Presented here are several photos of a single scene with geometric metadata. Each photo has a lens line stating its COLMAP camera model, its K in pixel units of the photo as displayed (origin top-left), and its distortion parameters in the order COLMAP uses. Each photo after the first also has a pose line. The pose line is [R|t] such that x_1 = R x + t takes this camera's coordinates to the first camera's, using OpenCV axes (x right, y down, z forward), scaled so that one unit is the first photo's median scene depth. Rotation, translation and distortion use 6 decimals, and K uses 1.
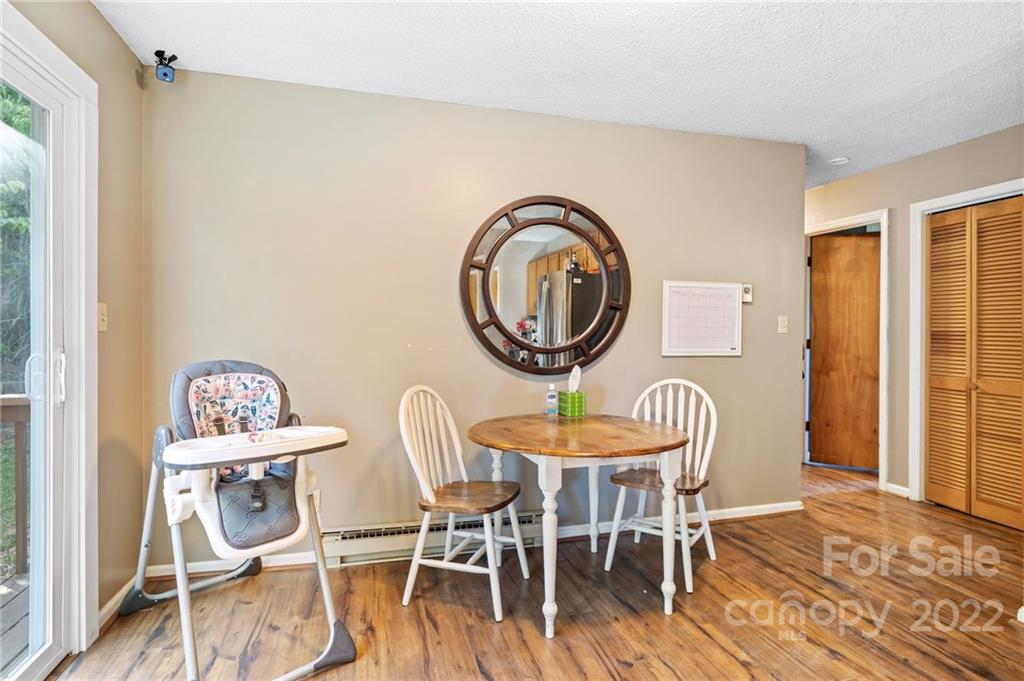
lens RADIAL K [[520.2, 0, 507.6], [0, 520.2, 335.5], [0, 0, 1]] dist [-0.001511, -0.000257]
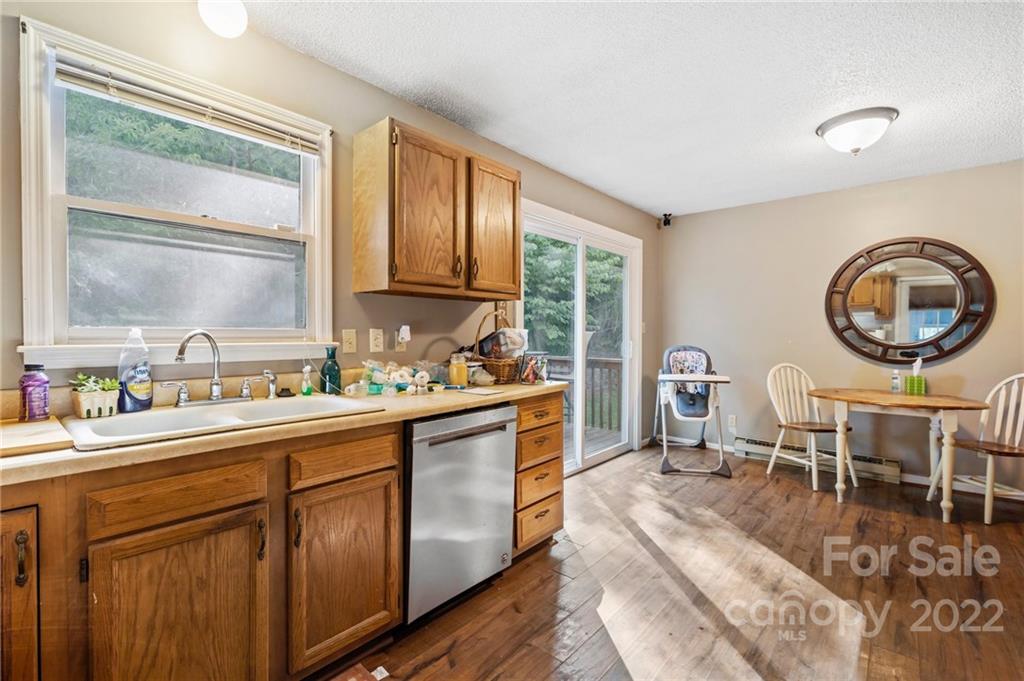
lens RADIAL K [[454.0, 0, 512.0], [0, 454.0, 340.5], [0, 0, 1]] dist [0.000464, -0.000164]
pose [[0.556800, 0.011416, -0.830568, 0.674211], [-0.007389, 0.999934, 0.008791, 0.011022], [0.830614, 0.001243, 0.556848, -0.741146]]
